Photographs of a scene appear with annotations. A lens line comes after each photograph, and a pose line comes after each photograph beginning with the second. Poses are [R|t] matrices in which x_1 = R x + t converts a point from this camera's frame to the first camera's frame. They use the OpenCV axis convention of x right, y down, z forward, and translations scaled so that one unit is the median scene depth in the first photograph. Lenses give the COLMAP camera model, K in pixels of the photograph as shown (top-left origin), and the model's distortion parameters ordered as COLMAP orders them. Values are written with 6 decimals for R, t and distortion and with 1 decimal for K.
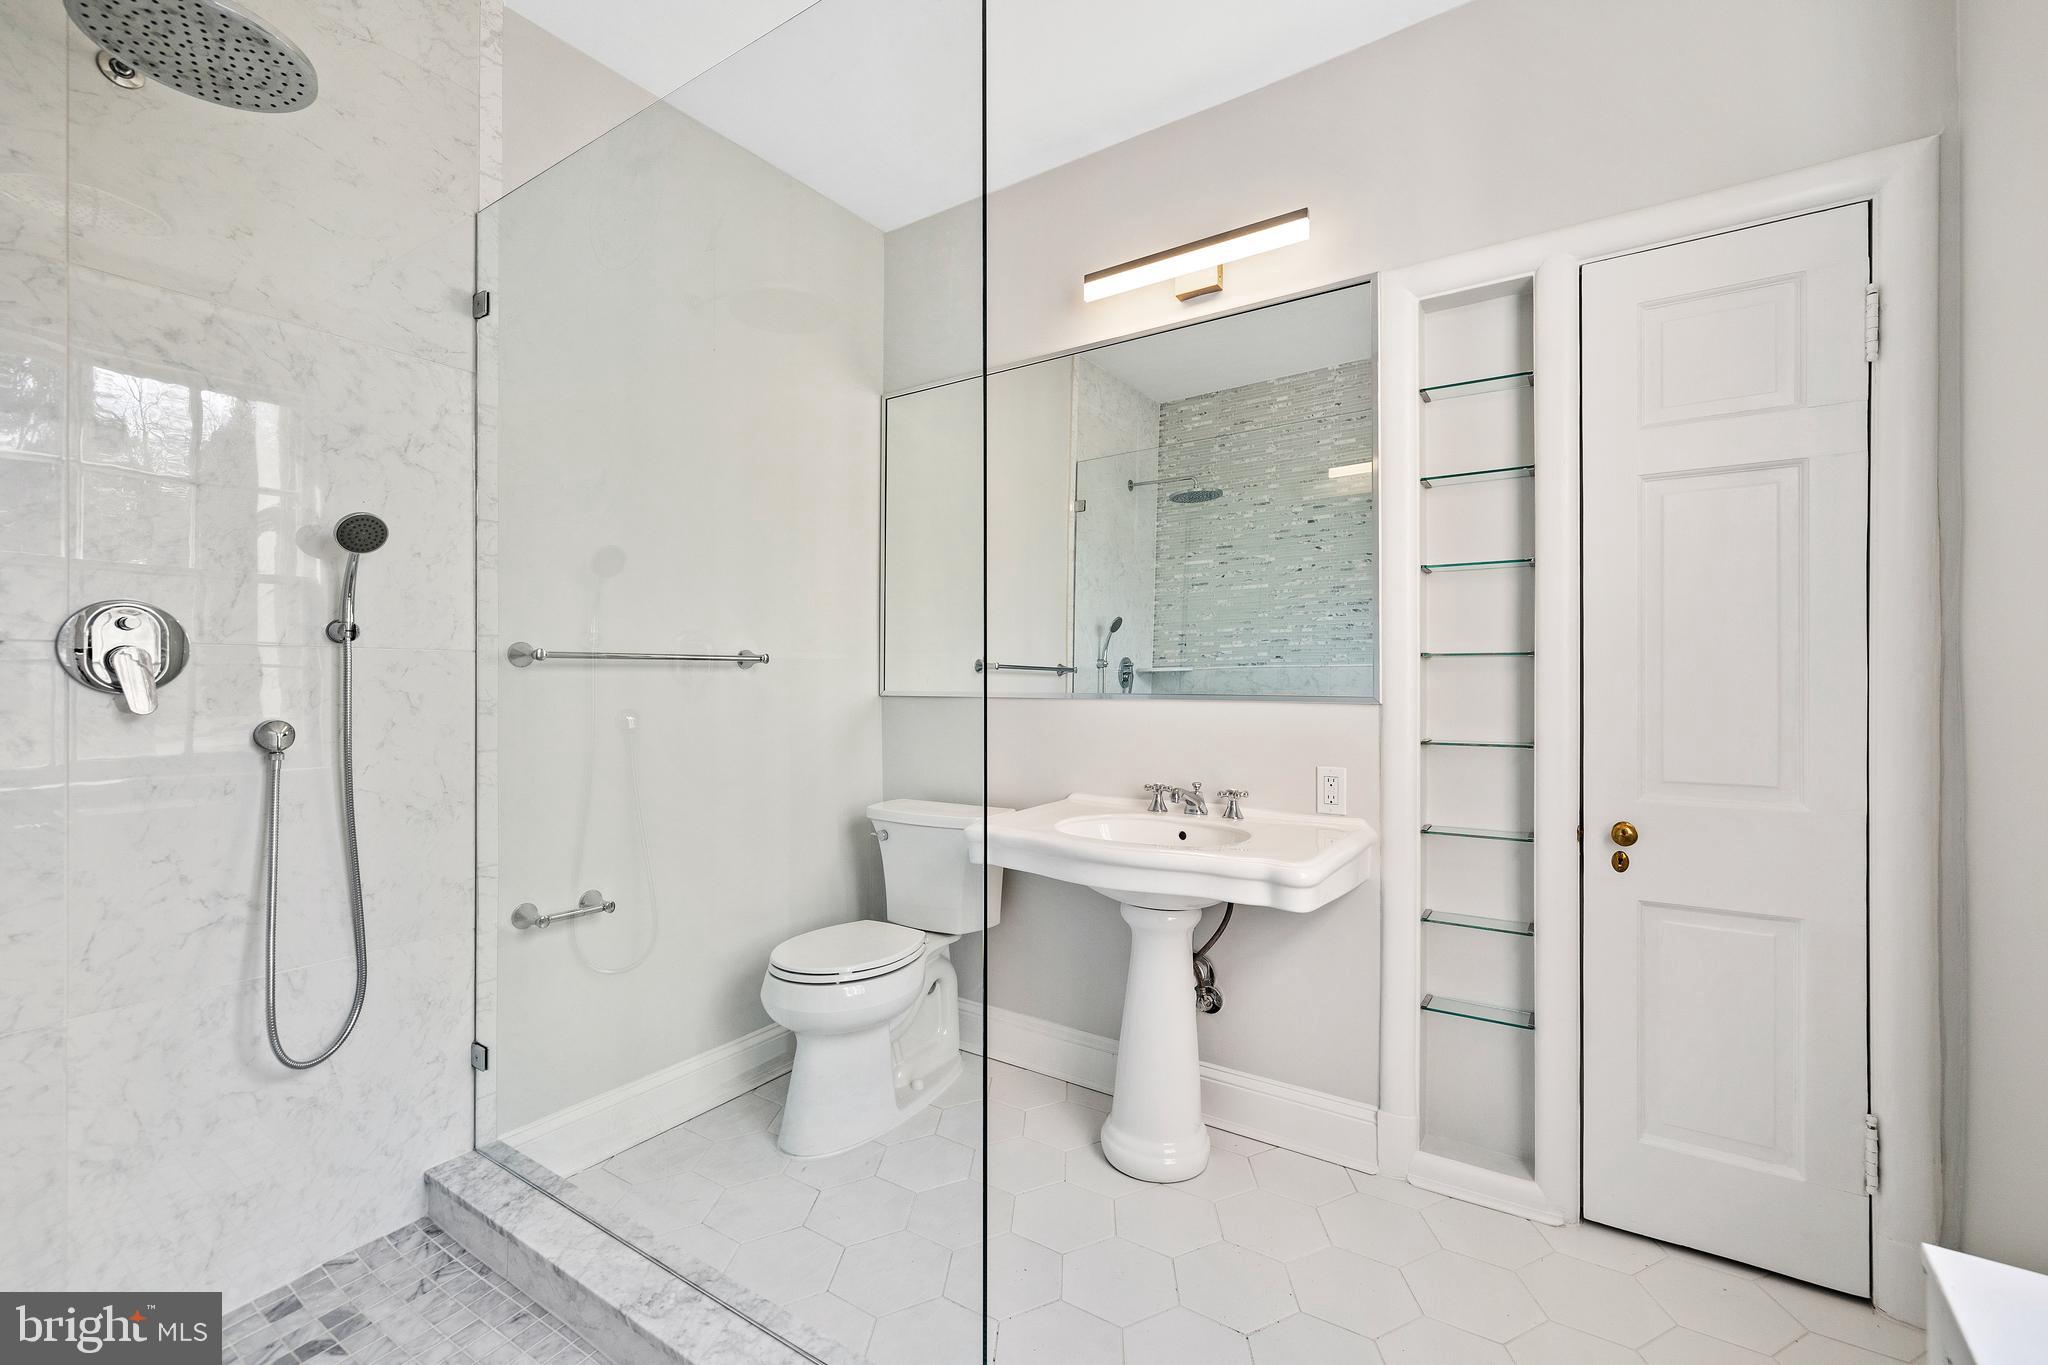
lens RADIAL K [[876.4, 0, 1028.7], [0, 876.4, 673.6], [0, 0, 1]] dist [0.004415, -0.000374]
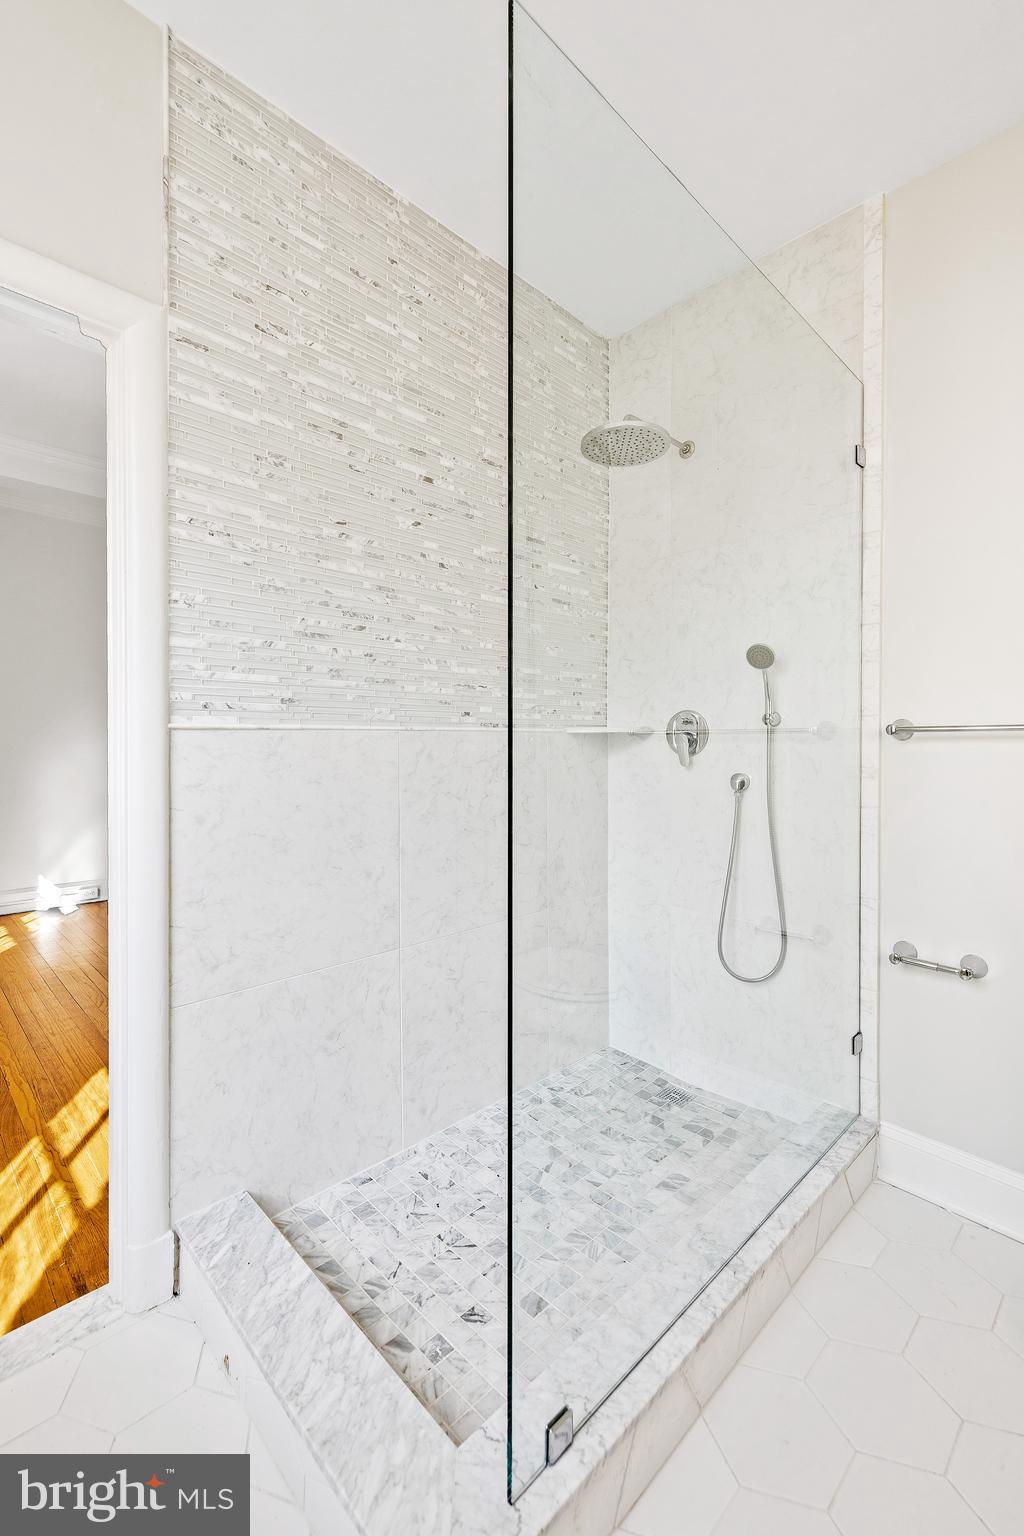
lens RADIAL K [[657.3, 0, 511.5], [0, 657.3, 757.5], [0, 0, 1]] dist [0.004415, -0.000374]
pose [[-0.201524, 0.013238, -0.979394, 0.420521], [-0.004202, 0.999888, 0.014379, 0.005280], [0.979474, 0.007013, -0.201446, 0.700282]]
